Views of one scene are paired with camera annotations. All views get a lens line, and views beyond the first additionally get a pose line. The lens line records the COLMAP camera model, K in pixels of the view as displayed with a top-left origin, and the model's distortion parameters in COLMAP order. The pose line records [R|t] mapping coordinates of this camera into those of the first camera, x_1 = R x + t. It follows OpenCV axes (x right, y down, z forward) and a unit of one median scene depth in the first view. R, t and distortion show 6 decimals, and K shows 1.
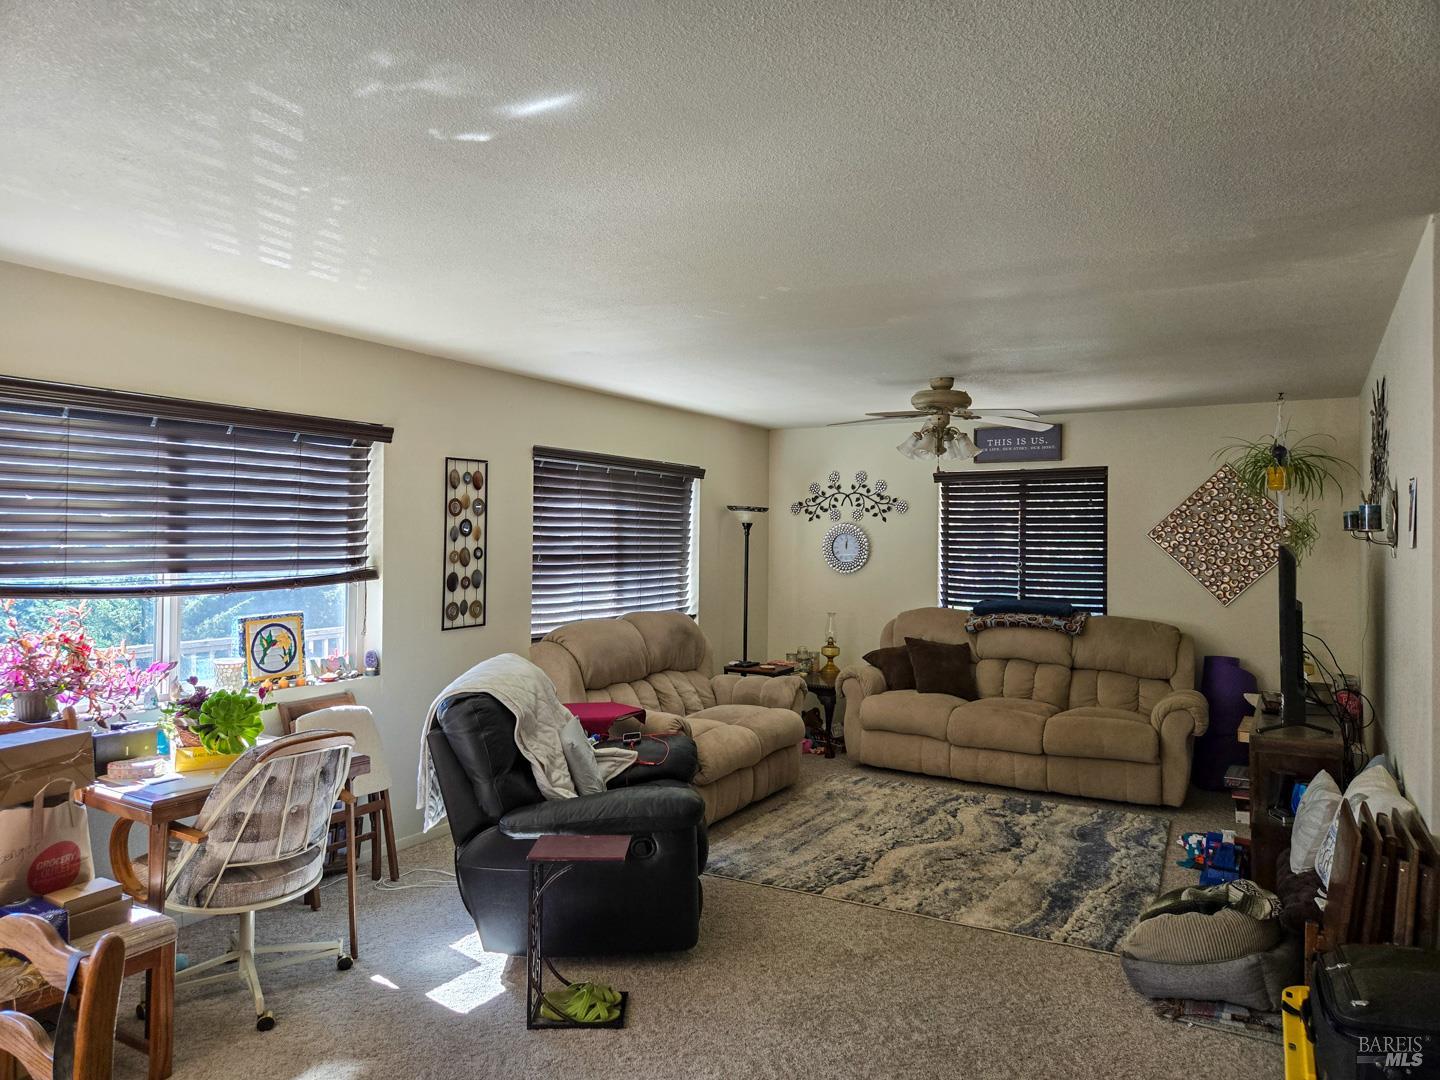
lens RADIAL K [[974.5, 0, 714.2], [0, 974.5, 546.3], [0, 0, 1]] dist [0.086836, -0.078560]
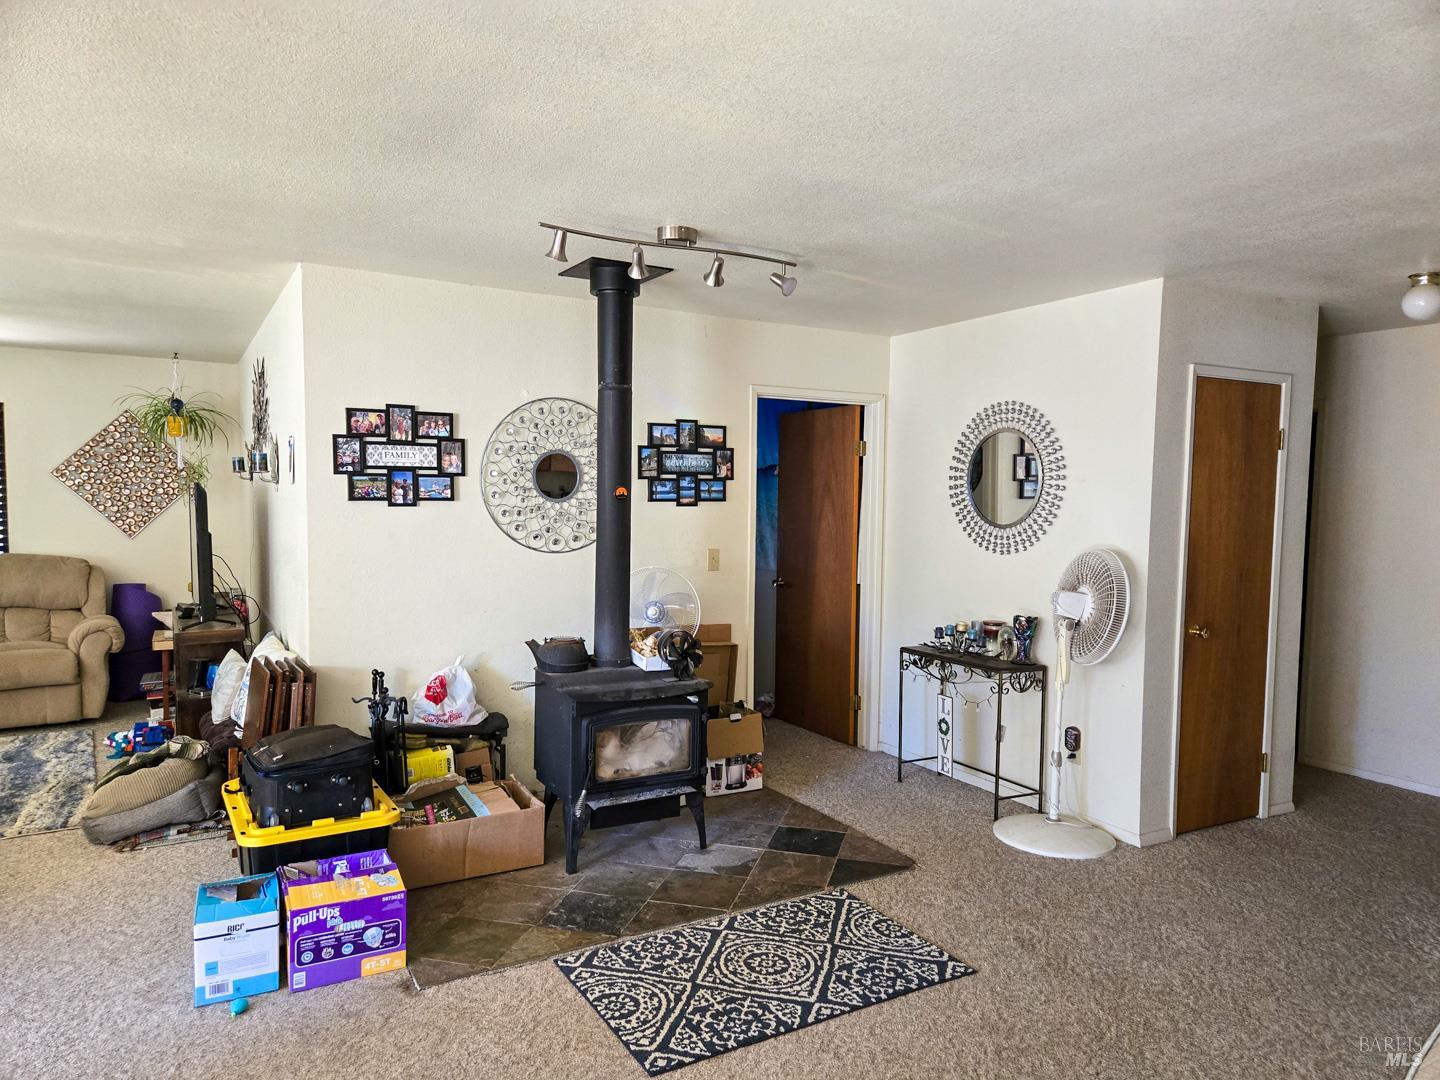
lens RADIAL K [[974.5, 0, 714.2], [0, 974.5, 546.3], [0, 0, 1]] dist [0.086836, -0.078560]
pose [[0.507643, -0.043525, 0.860467, -0.157222], [-0.004708, 0.998568, 0.053288, 0.008862], [-0.861555, -0.031103, 0.506711, -0.181351]]
